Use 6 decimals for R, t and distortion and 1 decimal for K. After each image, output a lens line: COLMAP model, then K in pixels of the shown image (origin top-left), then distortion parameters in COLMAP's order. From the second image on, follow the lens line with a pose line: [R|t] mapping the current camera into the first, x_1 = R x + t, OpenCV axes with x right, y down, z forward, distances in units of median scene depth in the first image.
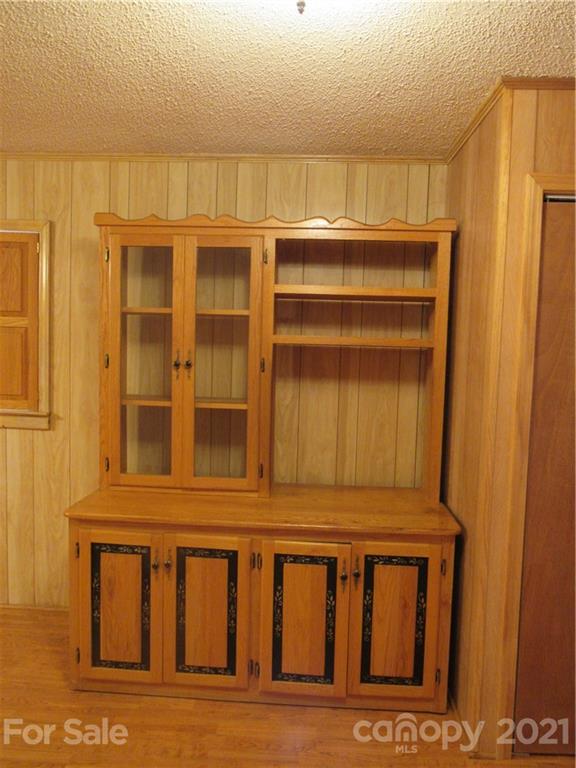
lens RADIAL K [[567.9, 0, 295.7], [0, 567.9, 387.7], [0, 0, 1]] dist [-0.029568, 0.012426]
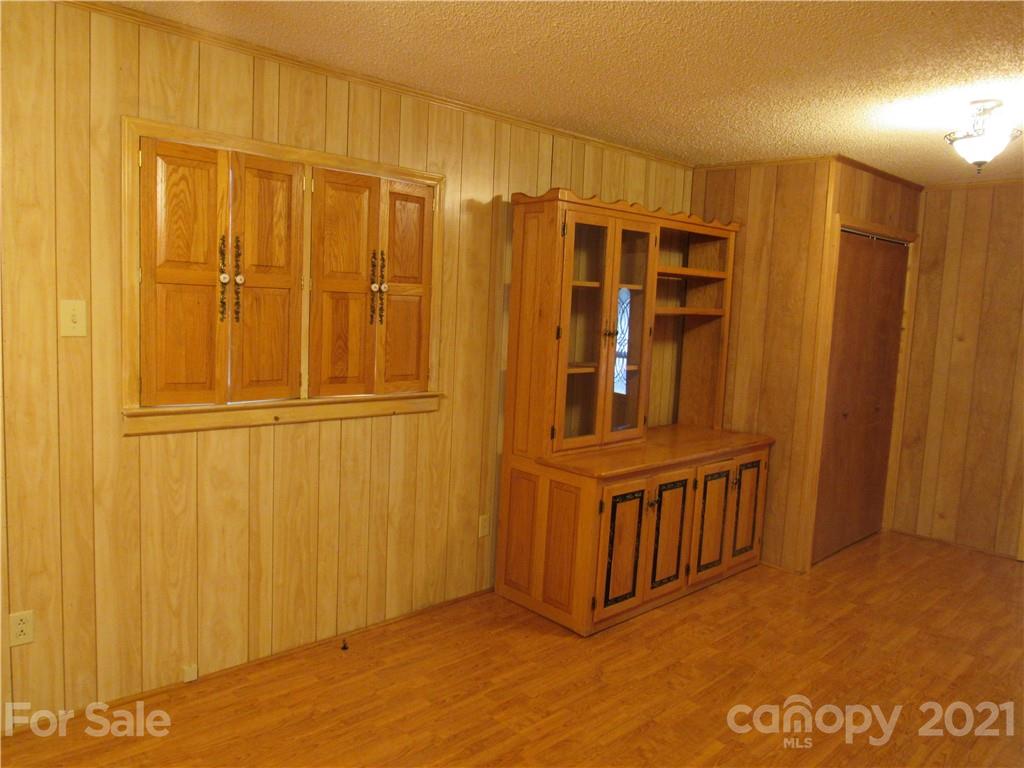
lens RADIAL K [[725.8, 0, 507.1], [0, 725.8, 391.6], [0, 0, 1]] dist [-0.029020, 0.008424]
pose [[0.705045, -0.091084, 0.703288, -1.384029], [0.040865, 0.995288, 0.087934, -0.062177], [-0.707984, -0.033257, 0.705445, 0.130461]]
